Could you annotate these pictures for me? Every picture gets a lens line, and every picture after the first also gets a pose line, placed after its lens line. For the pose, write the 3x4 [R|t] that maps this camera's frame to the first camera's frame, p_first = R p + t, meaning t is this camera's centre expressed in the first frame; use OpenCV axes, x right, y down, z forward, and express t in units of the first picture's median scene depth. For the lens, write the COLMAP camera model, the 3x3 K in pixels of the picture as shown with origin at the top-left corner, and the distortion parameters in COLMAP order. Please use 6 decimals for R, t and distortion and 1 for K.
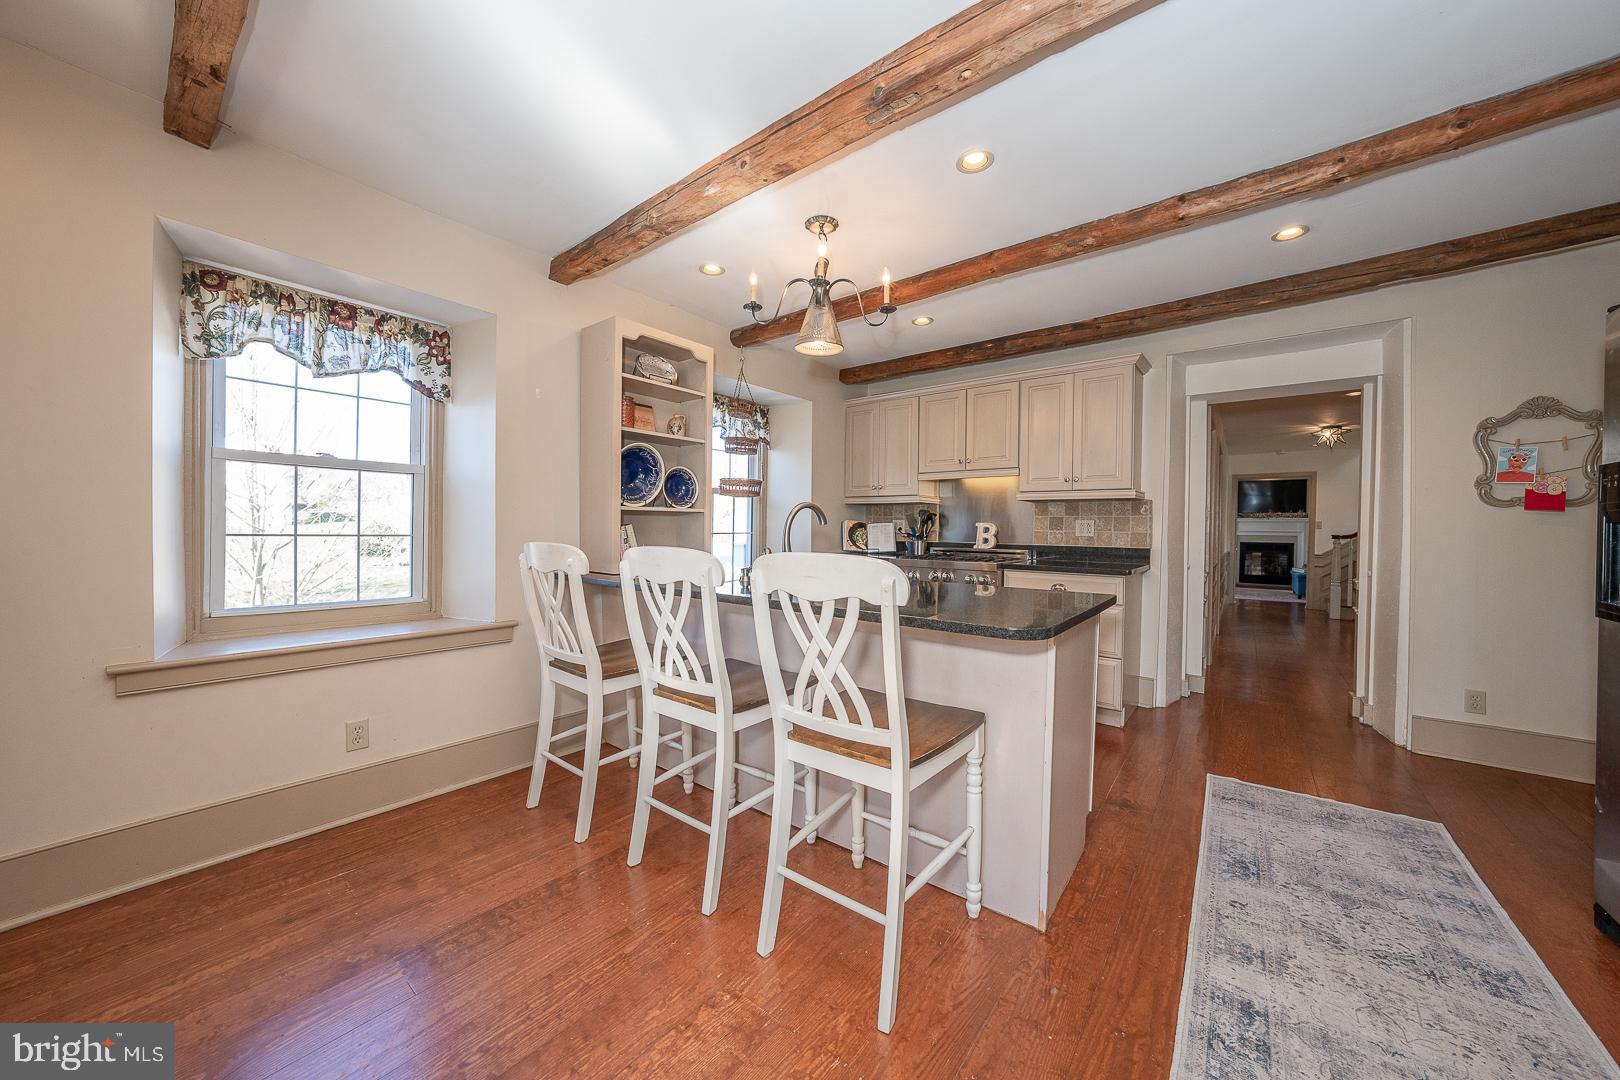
lens RADIAL K [[558.1, 0, 830.4], [0, 558.1, 533.6], [0, 0, 1]] dist [-0.015814, 0.004070]
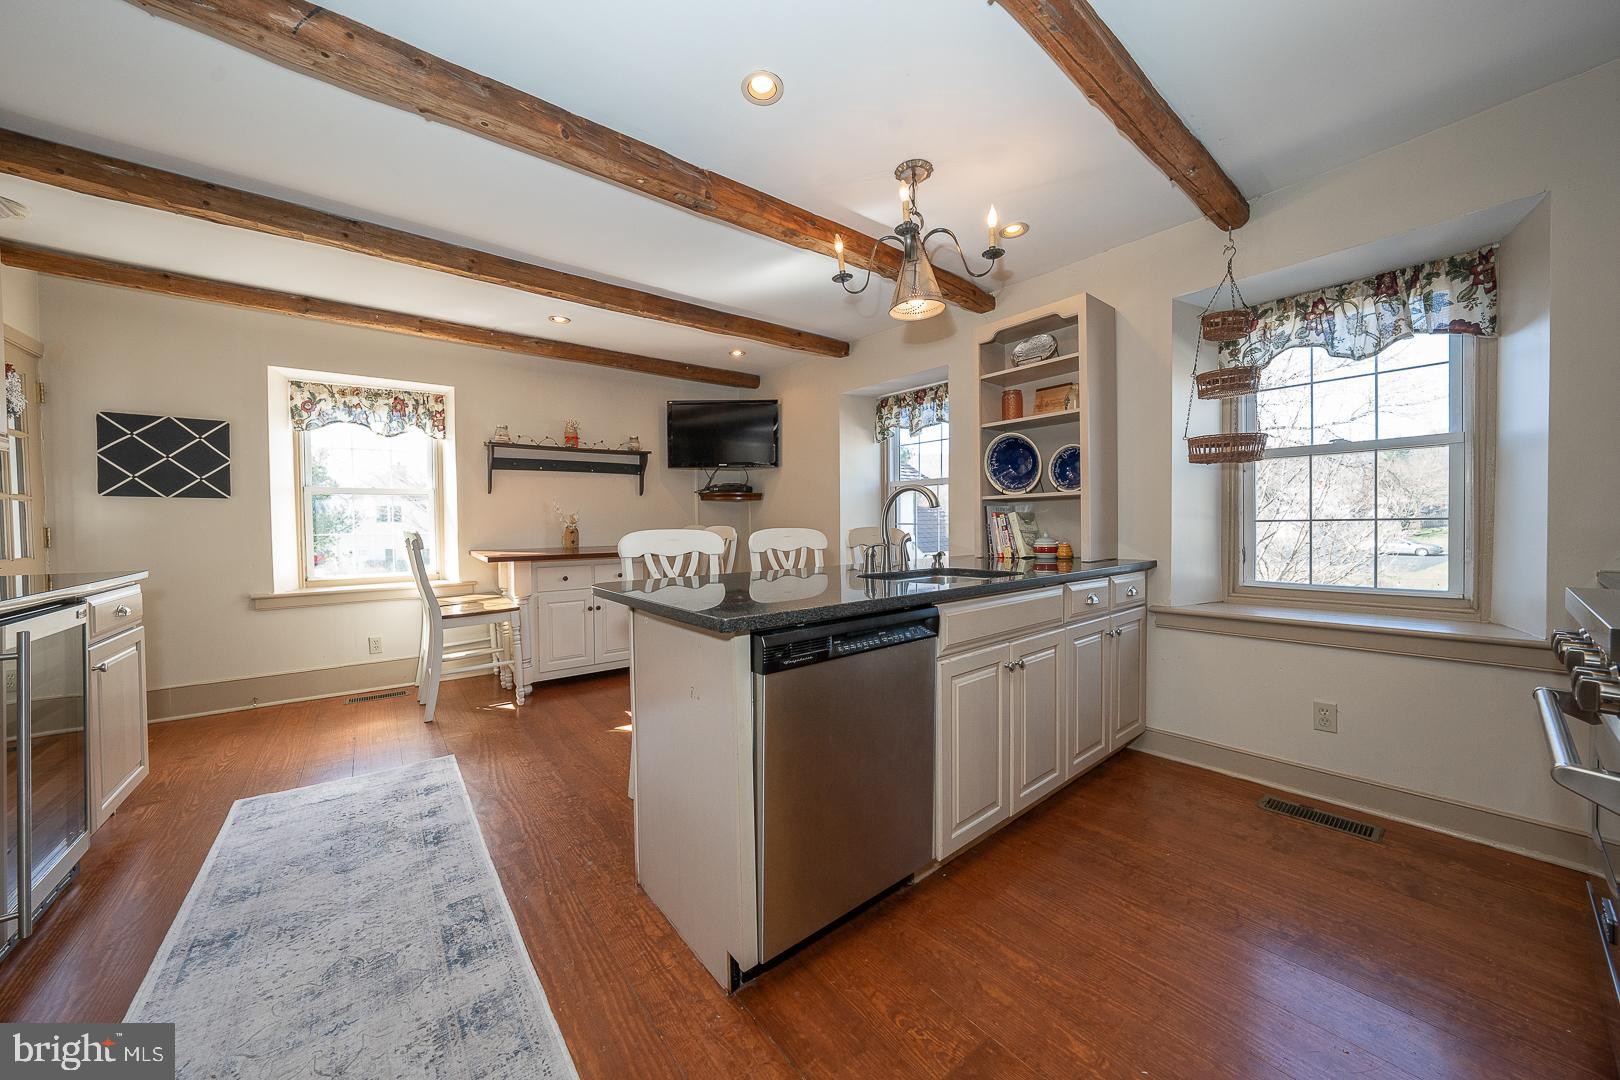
lens RADIAL K [[558.1, 0, 810.6], [0, 558.1, 532.8], [0, 0, 1]] dist [-0.015814, 0.004070]
pose [[-0.246685, 0.017537, -0.968937, 0.692994], [0.006169, 0.999844, 0.016526, 0.003039], [0.969076, -0.001901, -0.246755, 0.820359]]
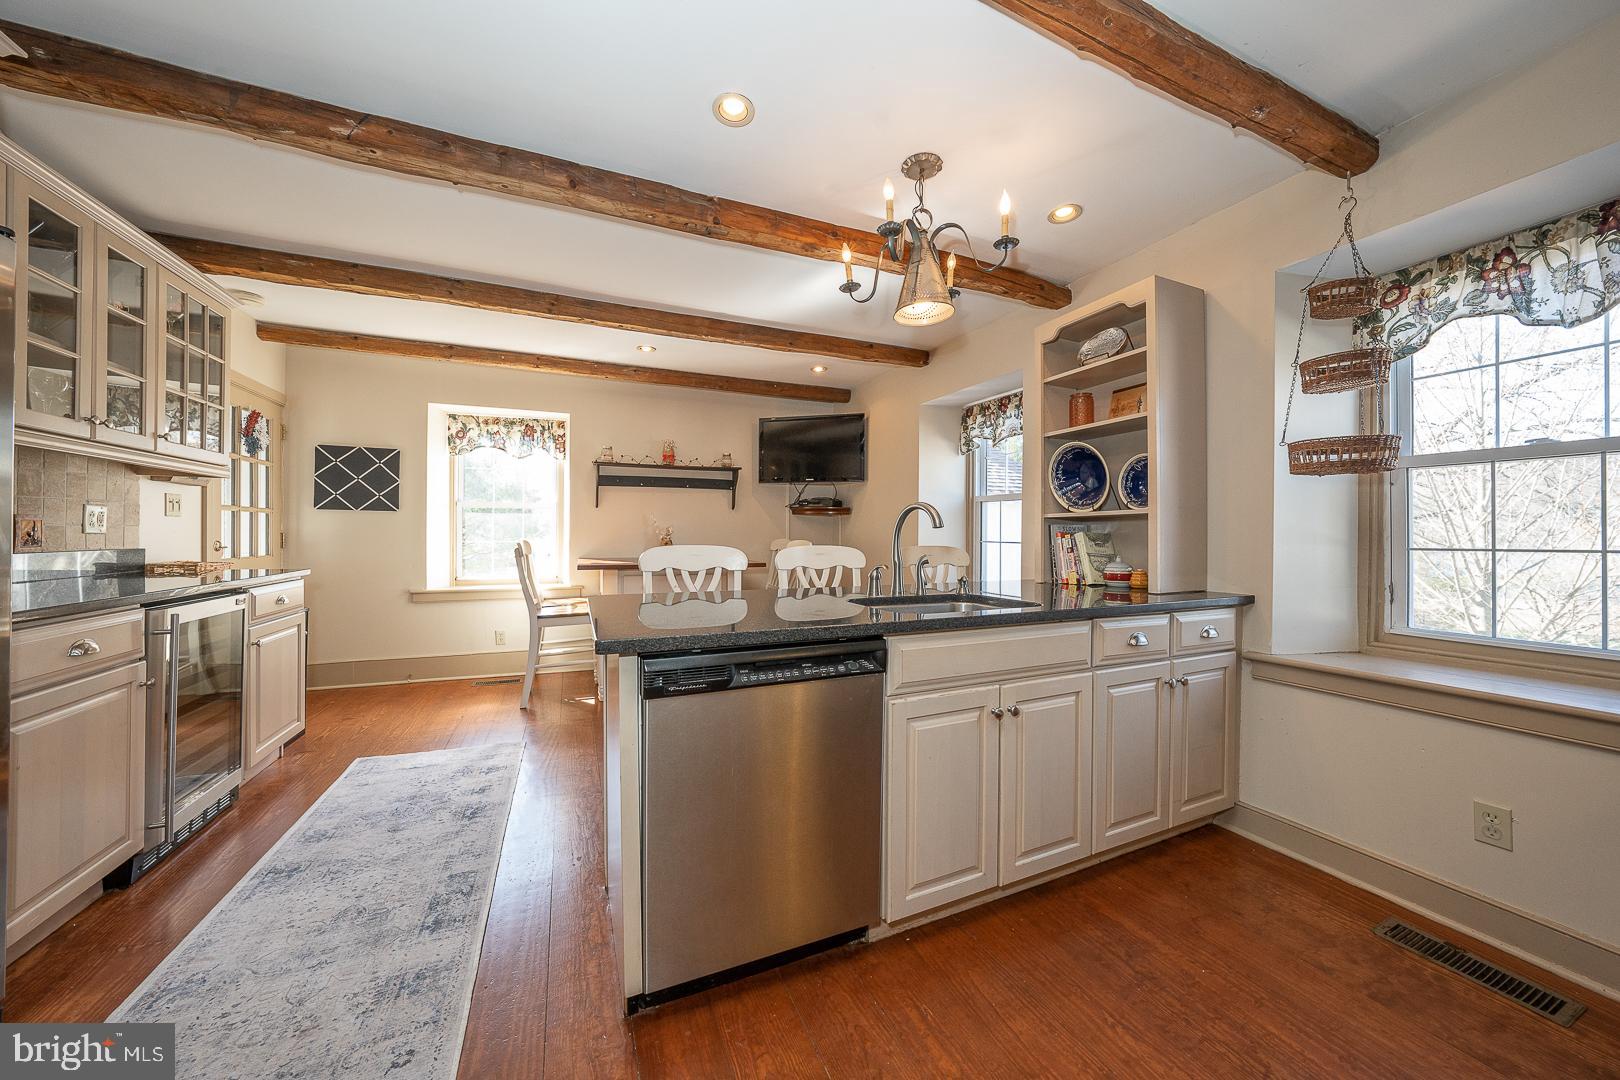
lens RADIAL K [[558.1, 0, 813.9], [0, 558.1, 533.4], [0, 0, 1]] dist [-0.015814, 0.004070]
pose [[-0.493638, -0.007851, -0.869632, 0.600972], [-0.010525, 0.999940, -0.003053, -0.006134], [0.869604, 0.007645, -0.493691, 0.987720]]
